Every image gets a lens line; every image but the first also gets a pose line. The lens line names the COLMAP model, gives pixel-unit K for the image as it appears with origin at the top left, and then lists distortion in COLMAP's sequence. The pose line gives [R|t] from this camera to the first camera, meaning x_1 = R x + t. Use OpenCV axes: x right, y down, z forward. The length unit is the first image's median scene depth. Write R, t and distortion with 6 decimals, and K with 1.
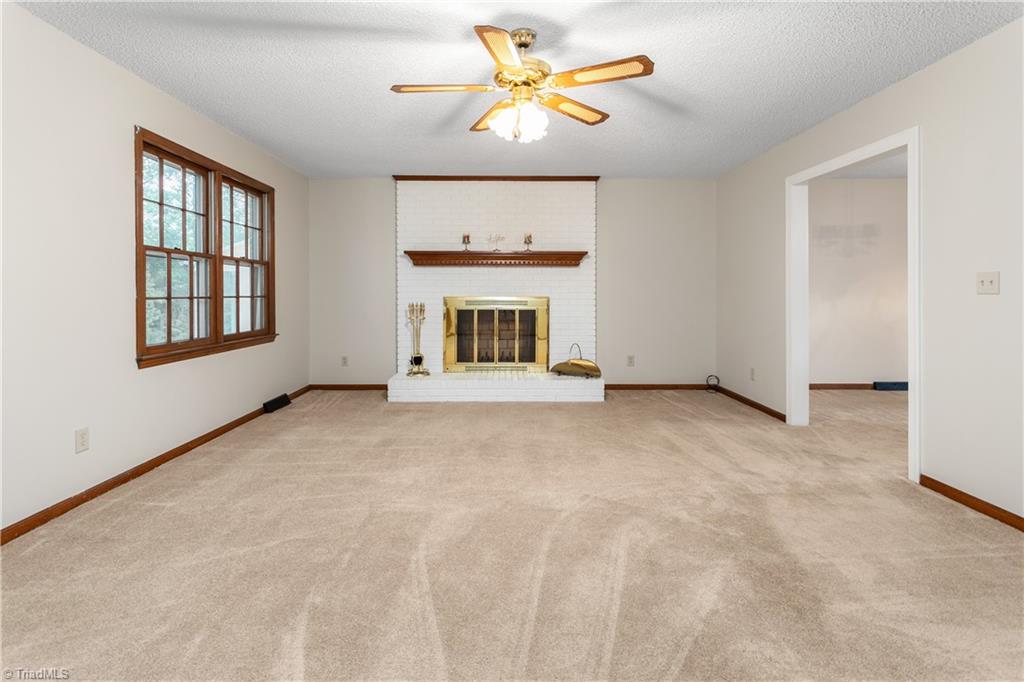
lens RADIAL K [[497.1, 0, 511.5], [0, 497.1, 297.4], [0, 0, 1]] dist [0.000666, 0.000539]
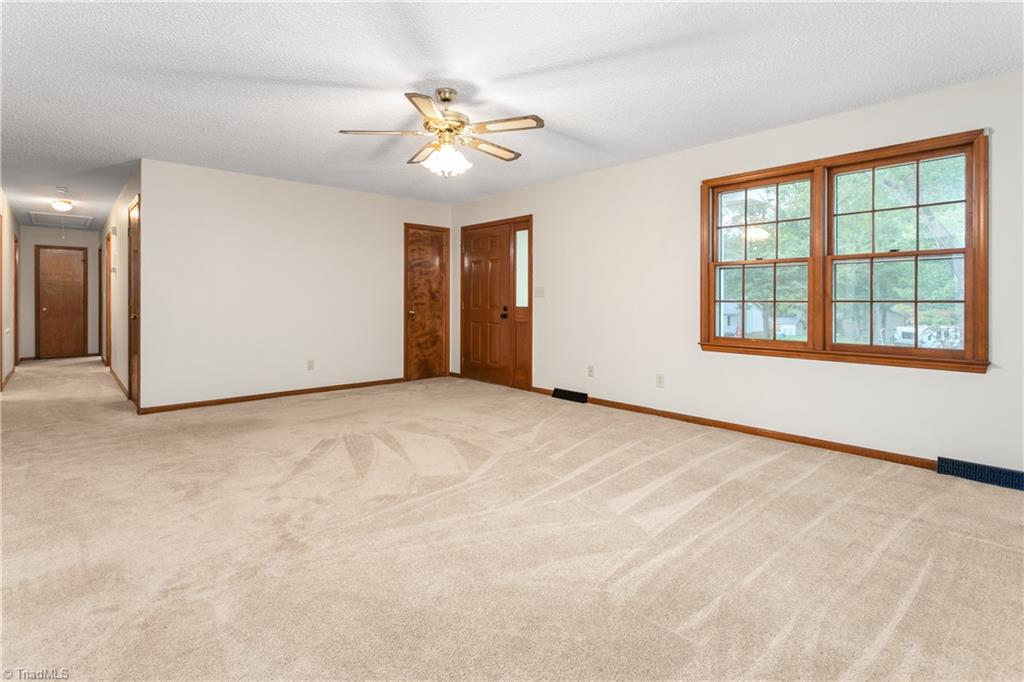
lens RADIAL K [[497.1, 0, 511.5], [0, 497.1, 297.4], [0, 0, 1]] dist [0.000666, 0.000539]
pose [[-0.743721, -0.006245, -0.668461, 0.379662], [-0.008372, 0.999965, -0.000027, -0.002208], [0.668438, 0.005577, -0.743747, 1.046796]]
